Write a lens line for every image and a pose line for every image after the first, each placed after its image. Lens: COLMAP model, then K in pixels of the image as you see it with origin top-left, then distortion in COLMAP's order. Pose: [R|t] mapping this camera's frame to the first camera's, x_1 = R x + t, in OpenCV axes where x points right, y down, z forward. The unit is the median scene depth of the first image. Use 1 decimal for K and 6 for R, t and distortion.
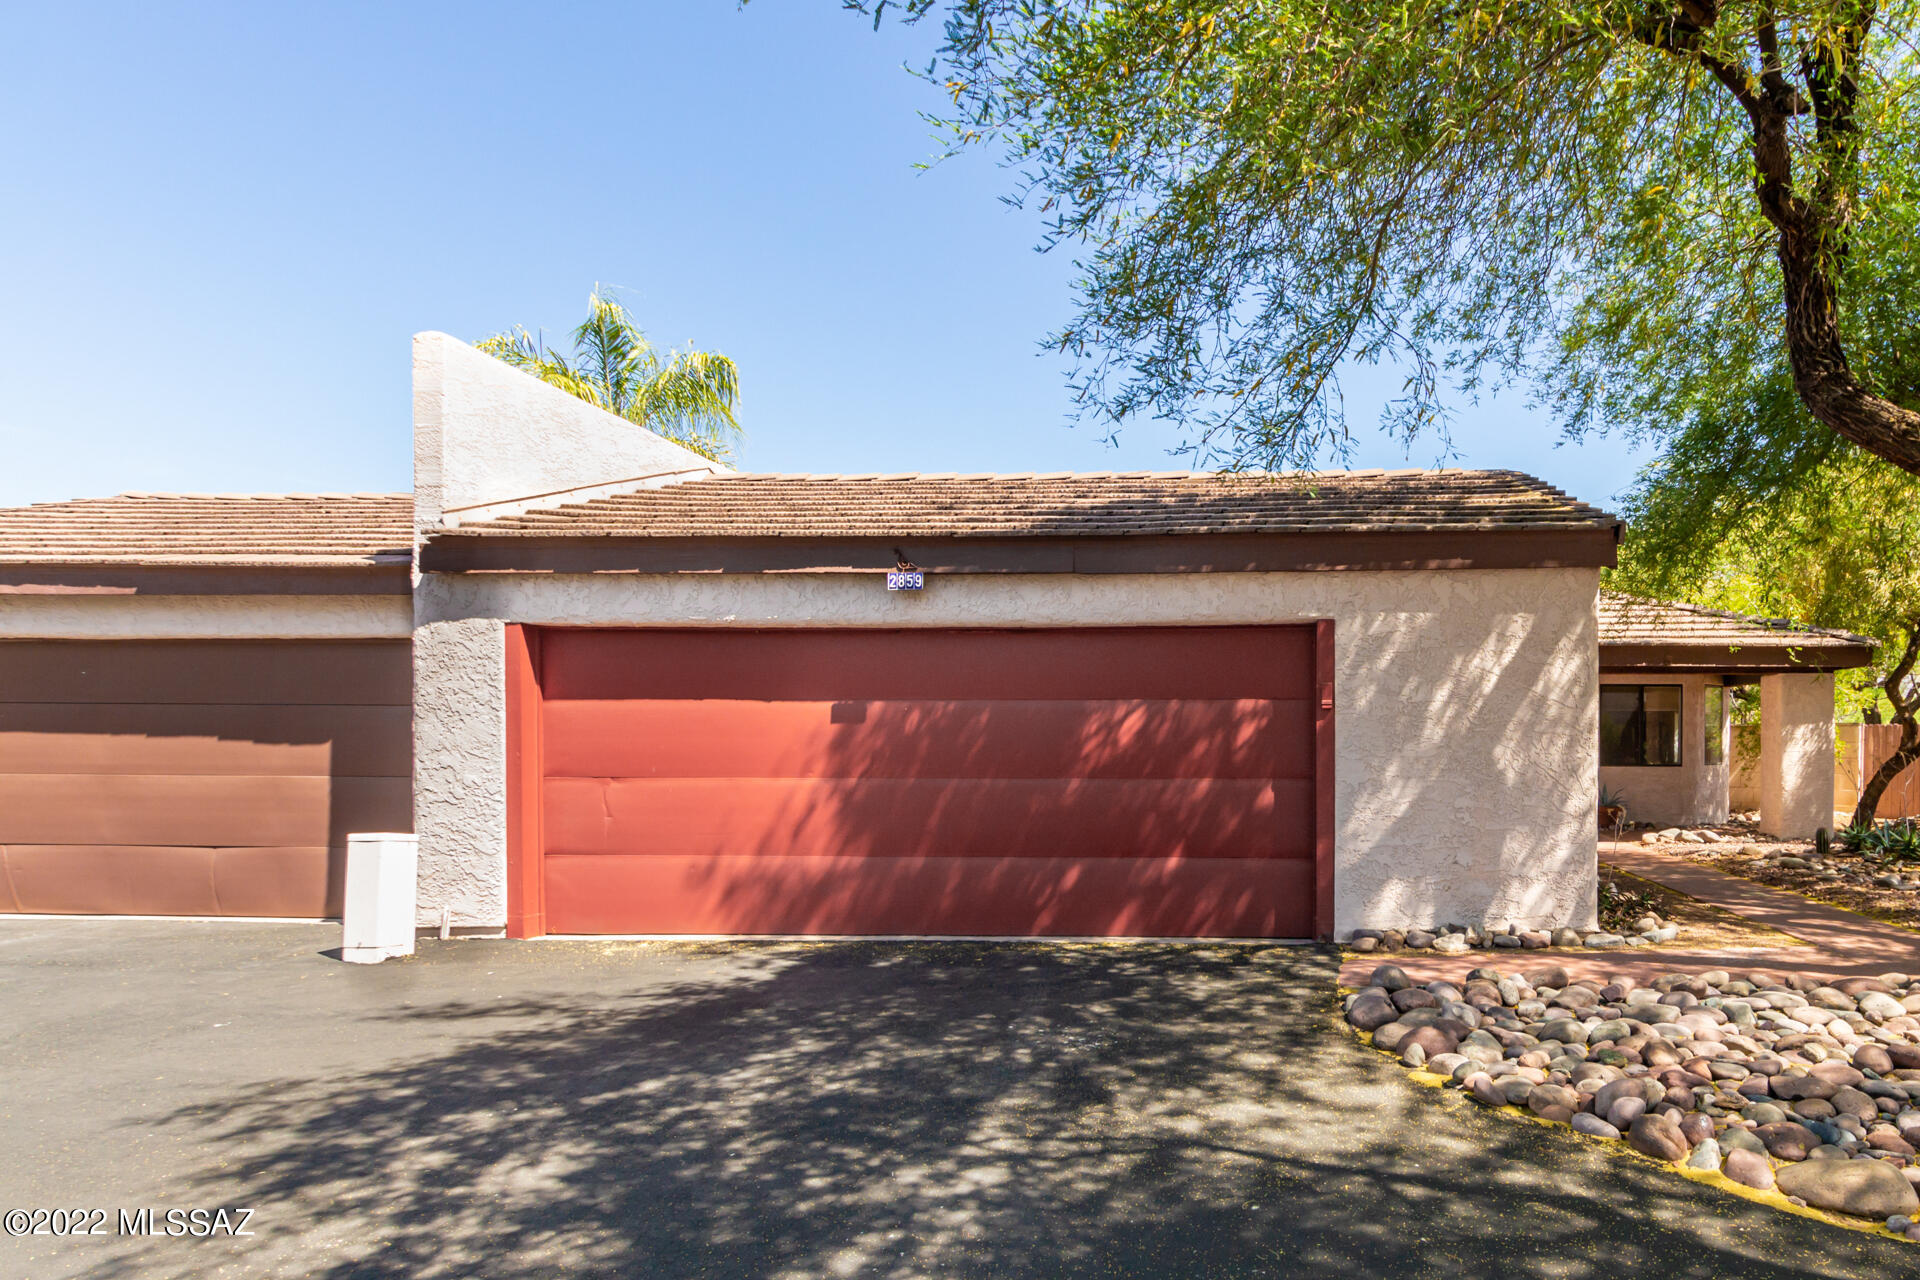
lens RADIAL K [[878.4, 0, 960.1], [0, 878.4, 650.7], [0, 0, 1]] dist [0.006190, -0.003158]
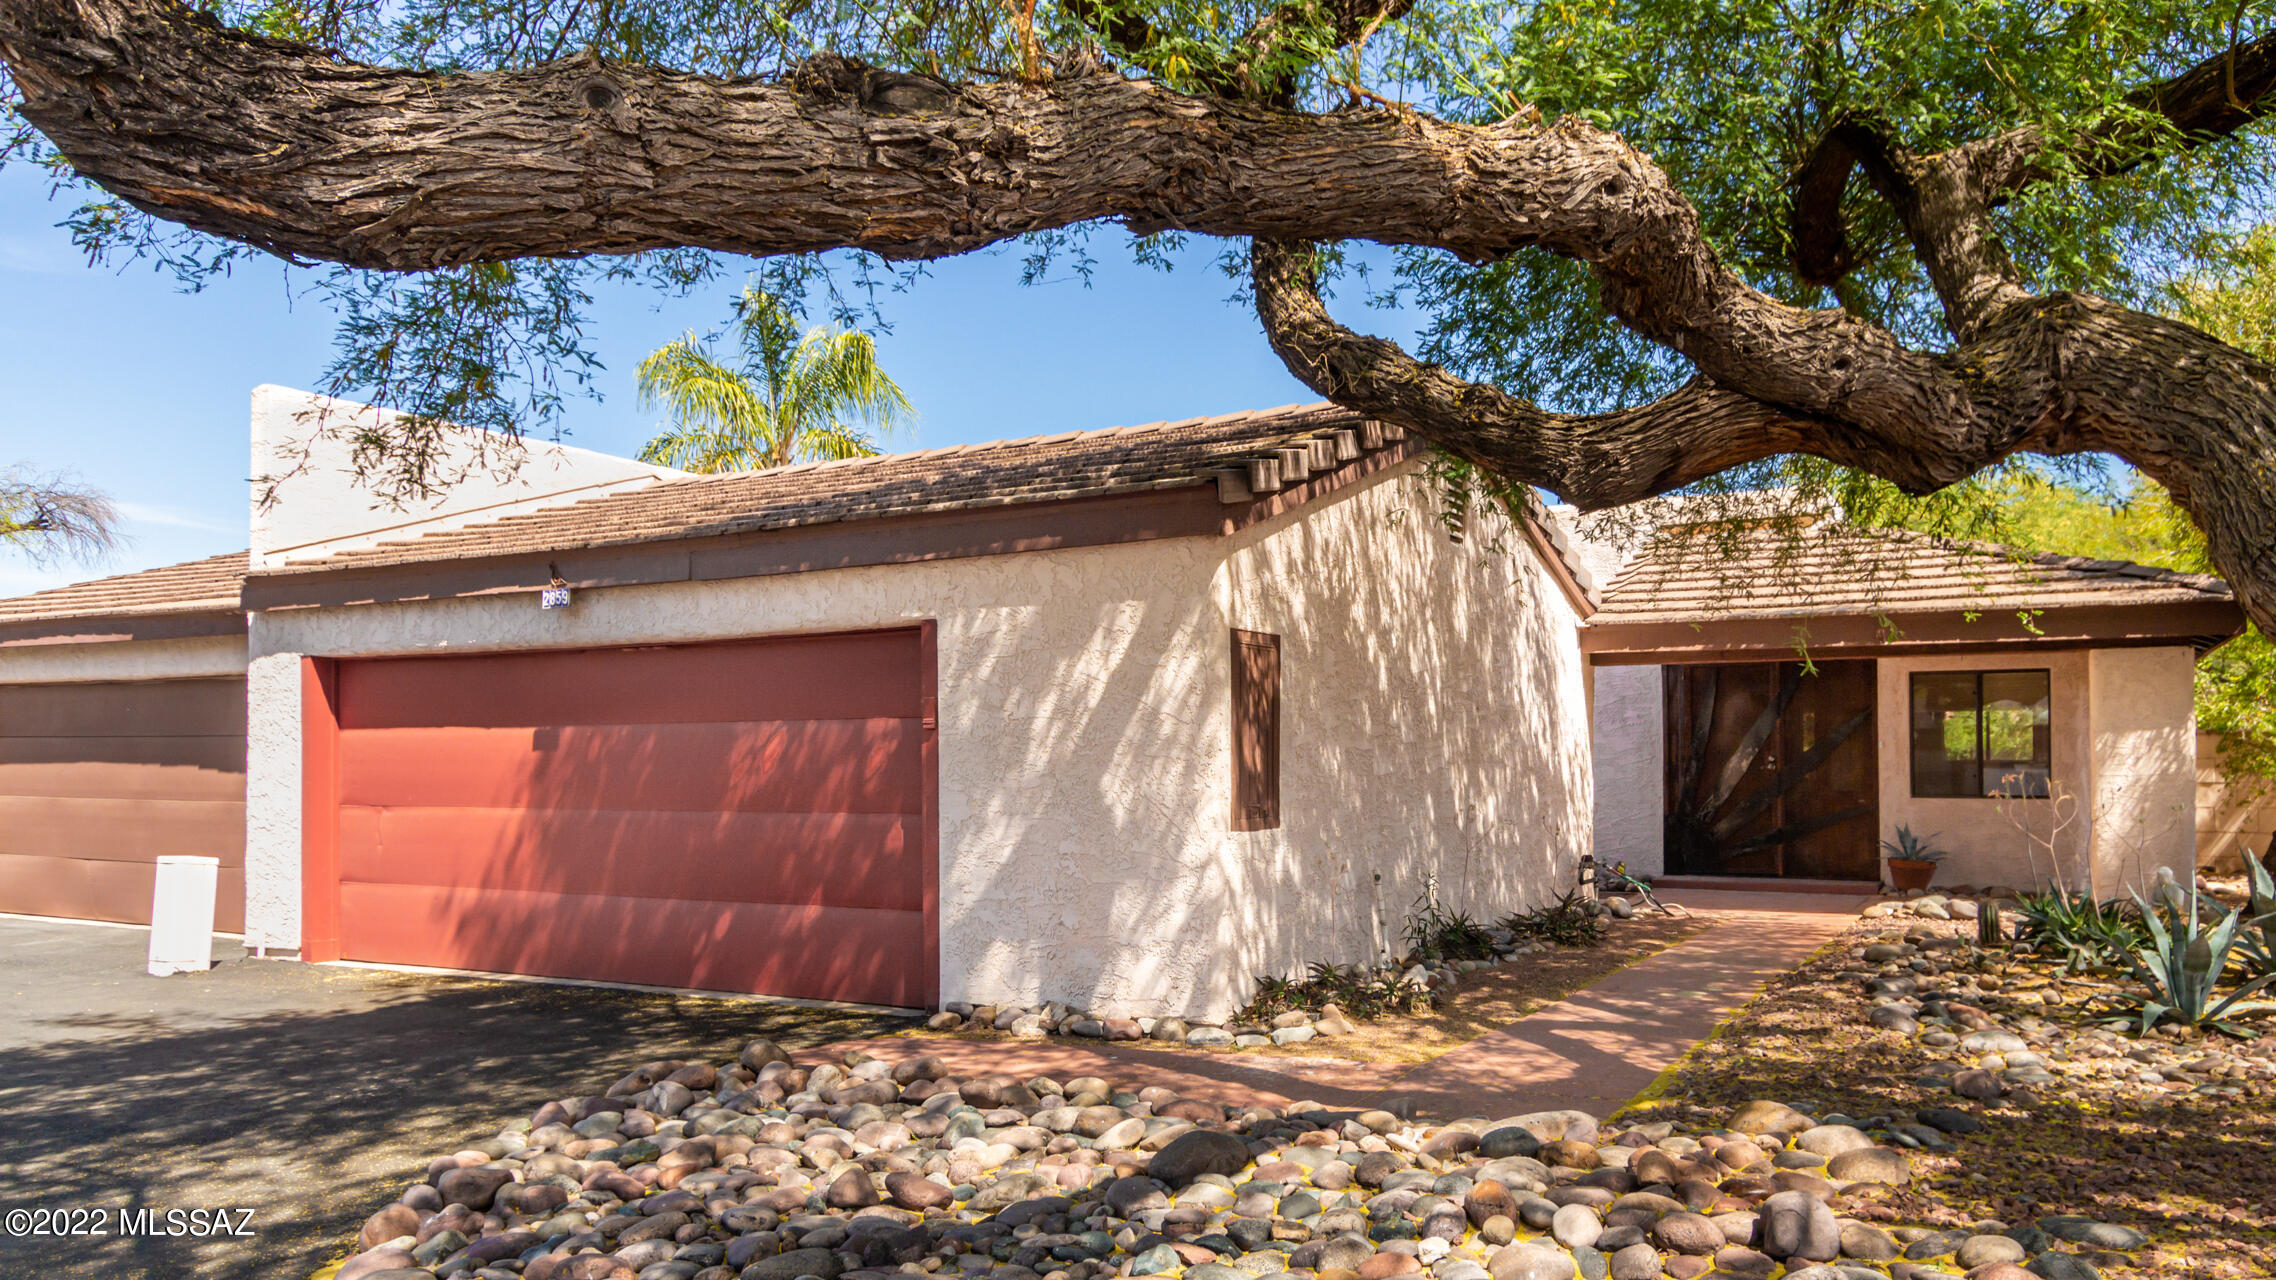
lens RADIAL K [[1091.6, 0, 1137.9], [0, 1091.6, 630.2], [0, 0, 1]] dist [0.001059, 0.000899]
pose [[0.947493, -0.043436, -0.316813, 0.894119], [0.039024, 0.999033, -0.020262, 0.002363], [0.317387, 0.006835, 0.948272, 0.094854]]
